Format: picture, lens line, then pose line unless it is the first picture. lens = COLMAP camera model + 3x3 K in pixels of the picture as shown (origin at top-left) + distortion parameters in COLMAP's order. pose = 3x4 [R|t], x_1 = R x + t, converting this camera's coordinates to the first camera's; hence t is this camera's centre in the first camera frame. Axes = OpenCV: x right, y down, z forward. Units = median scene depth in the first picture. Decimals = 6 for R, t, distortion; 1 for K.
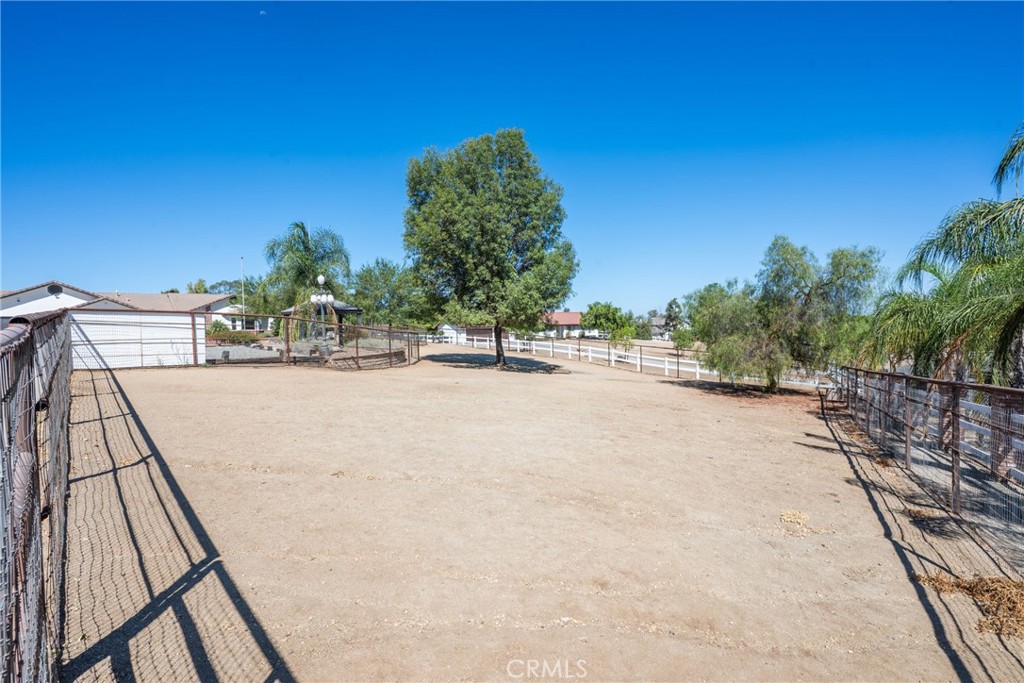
lens RADIAL K [[490.7, 0, 512.0], [0, 490.7, 341.5], [0, 0, 1]] dist [-0.003384, -0.000418]
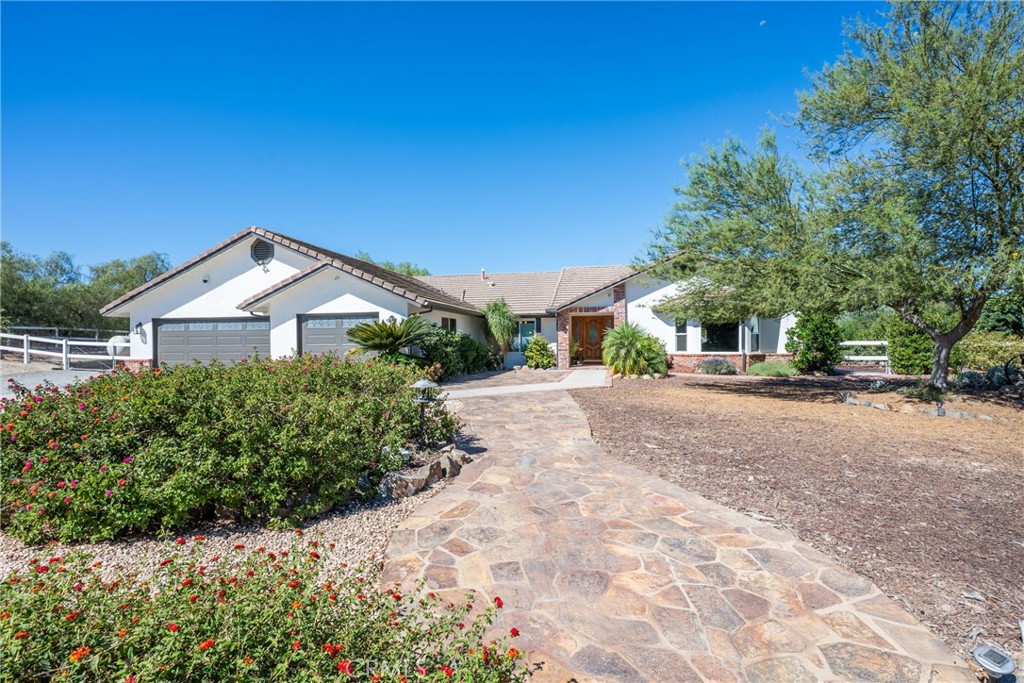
lens RADIAL K [[497.8, 0, 508.5], [0, 497.8, 340.7], [0, 0, 1]] dist [-0.001888, 0.000076]
pose [[0.605914, 0.013462, -0.795416, -0.639096], [-0.027163, 0.999624, -0.003774, -0.047564], [0.795066, 0.023893, 0.606052, 1.222090]]
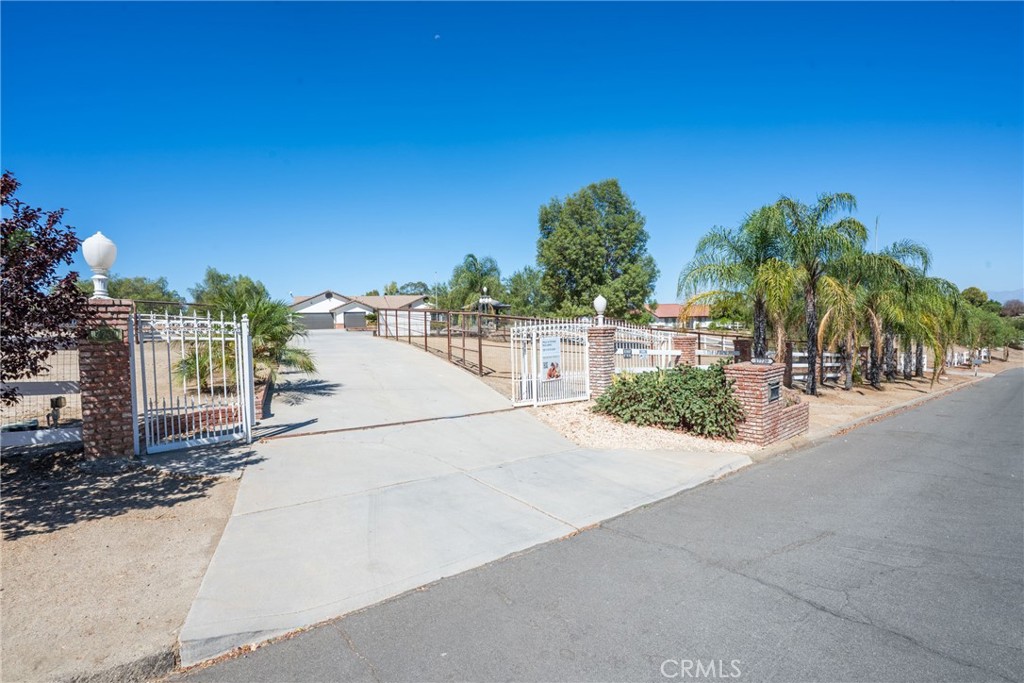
lens RADIAL K [[490.7, 0, 512.0], [0, 490.7, 341.5], [0, 0, 1]] dist [-0.003384, -0.000418]
pose [[0.950458, 0.009860, -0.310697, 0.176139], [-0.005642, 0.999879, 0.014471, 0.022402], [0.310803, -0.012002, 0.950399, -0.450750]]
